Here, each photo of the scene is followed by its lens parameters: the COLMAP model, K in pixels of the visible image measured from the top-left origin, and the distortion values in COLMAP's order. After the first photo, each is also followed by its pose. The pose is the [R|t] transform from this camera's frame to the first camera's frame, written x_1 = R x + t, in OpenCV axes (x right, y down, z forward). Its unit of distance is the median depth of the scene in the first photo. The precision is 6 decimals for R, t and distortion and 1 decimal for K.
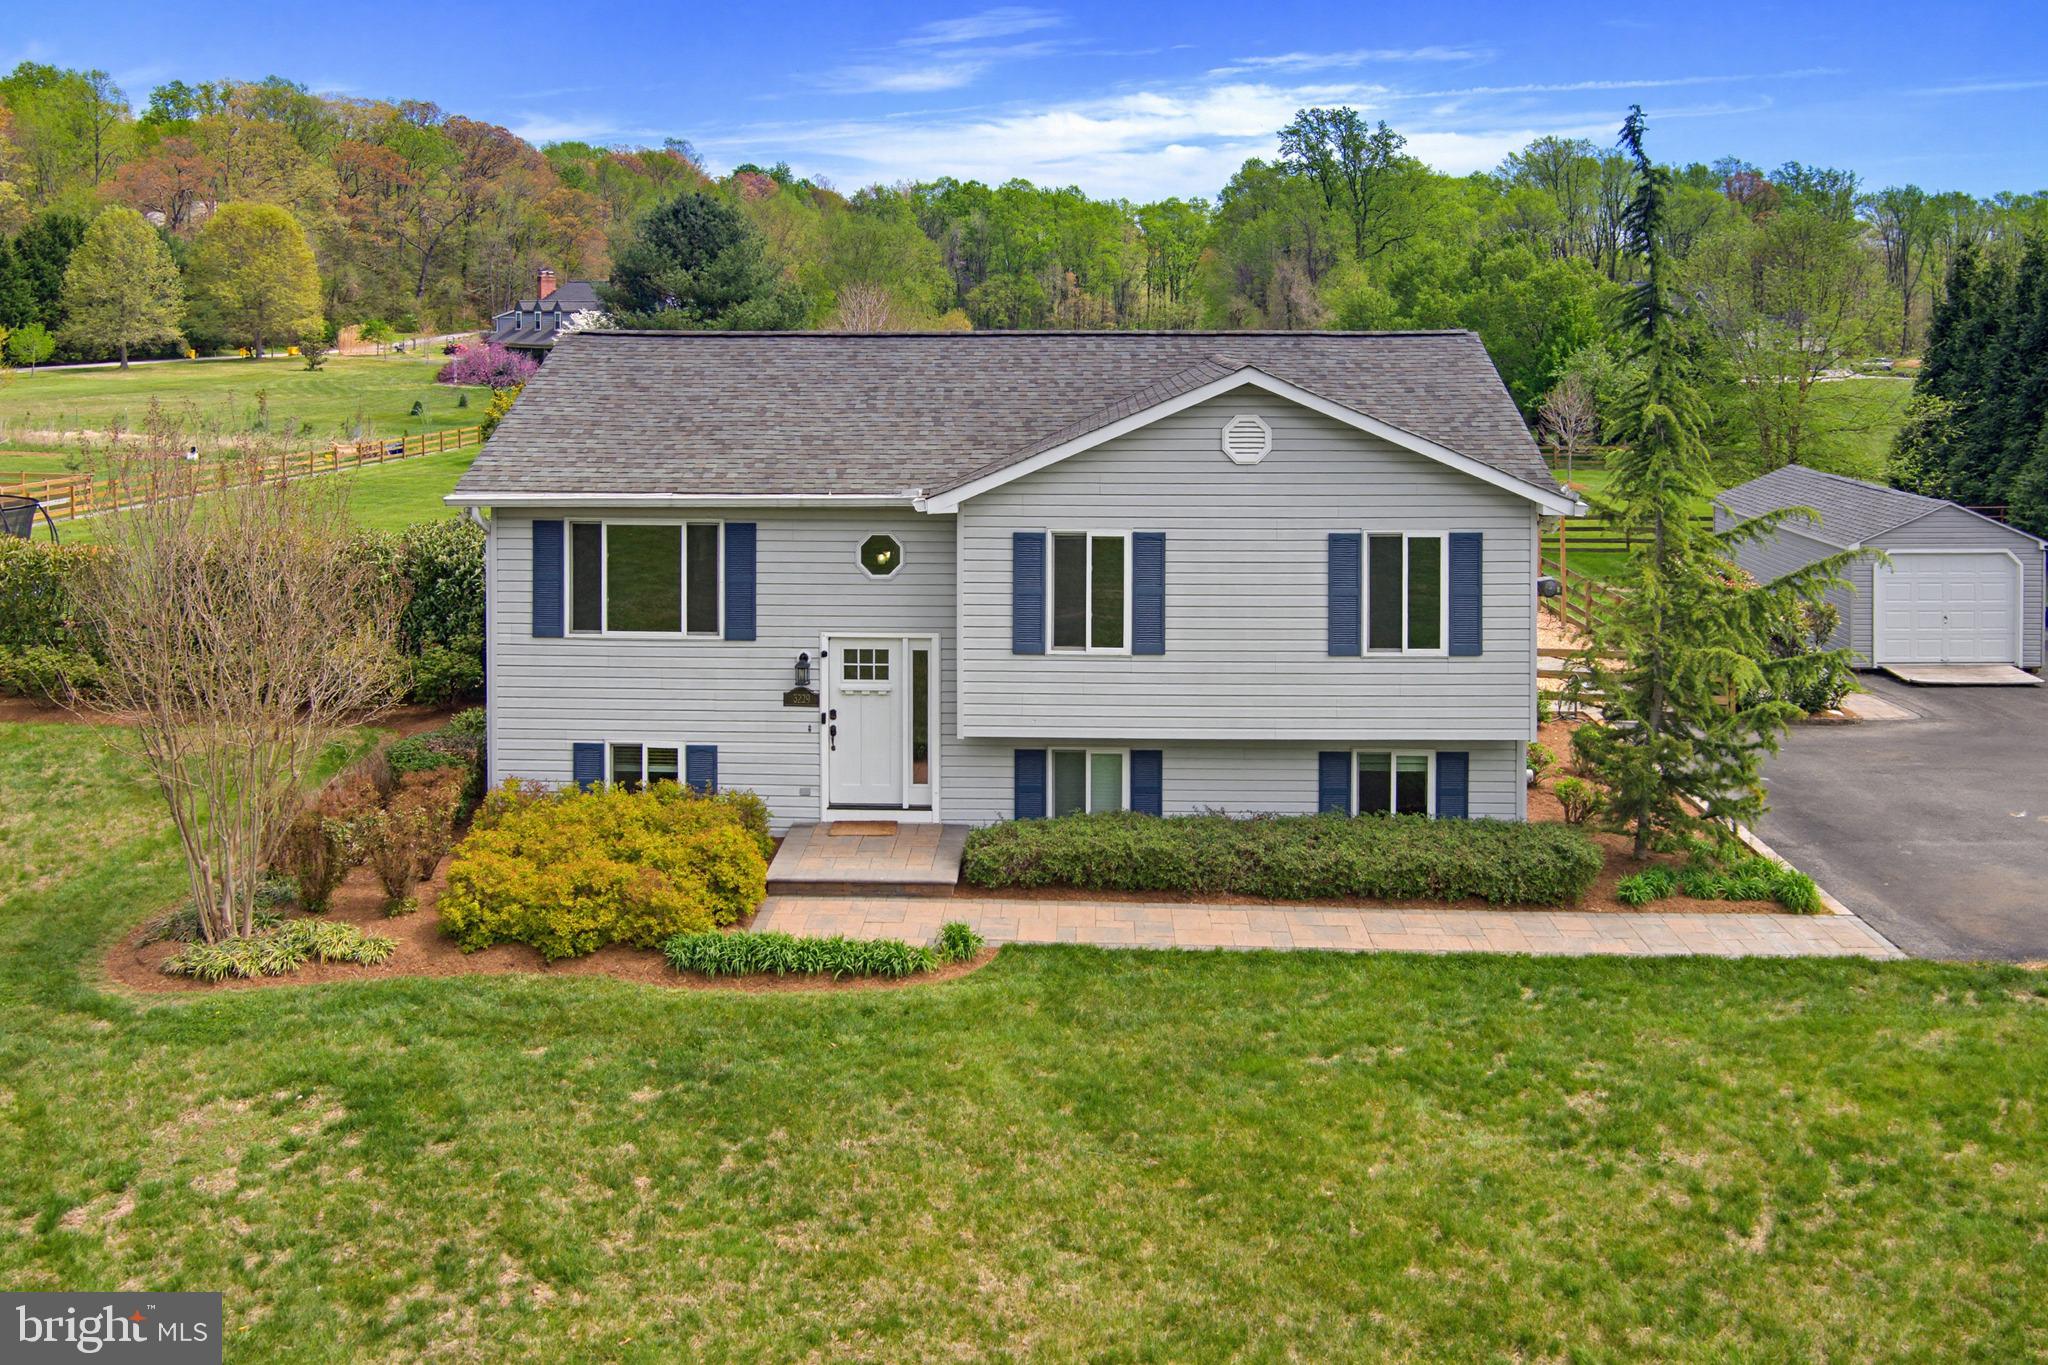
lens RADIAL K [[1714.7, 0, 1032.0], [0, 1714.7, 292.9], [0, 0, 1]] dist [-0.070774, 0.020873]
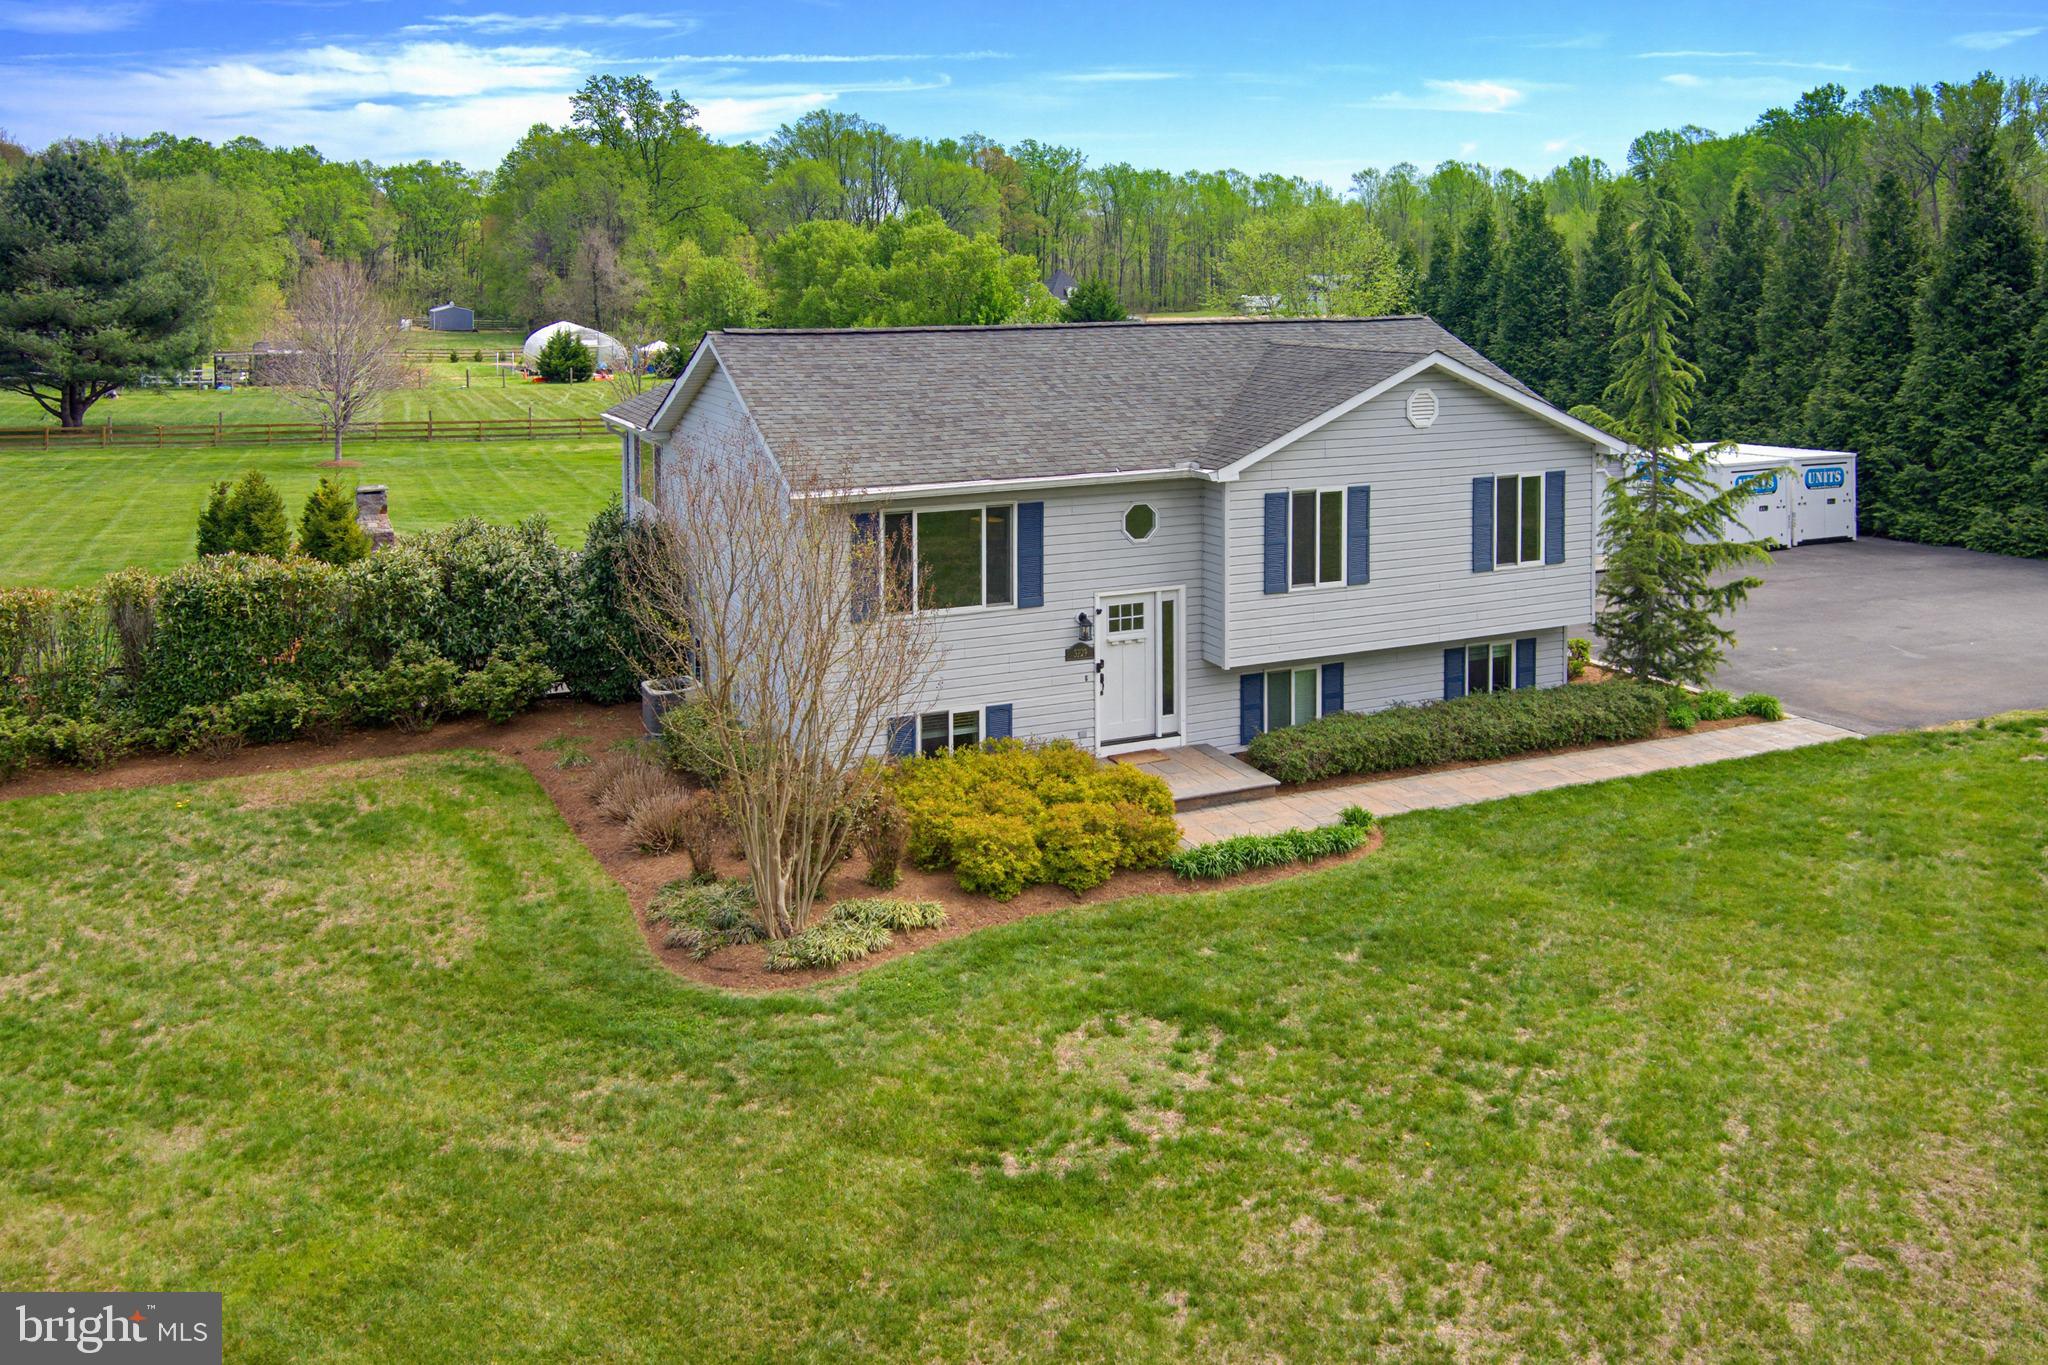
lens RADIAL K [[1714.7, 0, 1032.0], [0, 1714.7, 292.9], [0, 0, 1]] dist [-0.070774, 0.020873]
pose [[0.893082, -0.011662, 0.449742, -0.672258], [0.002087, 0.999761, 0.021780, -0.026808], [-0.449888, -0.018513, 0.892893, 0.001932]]
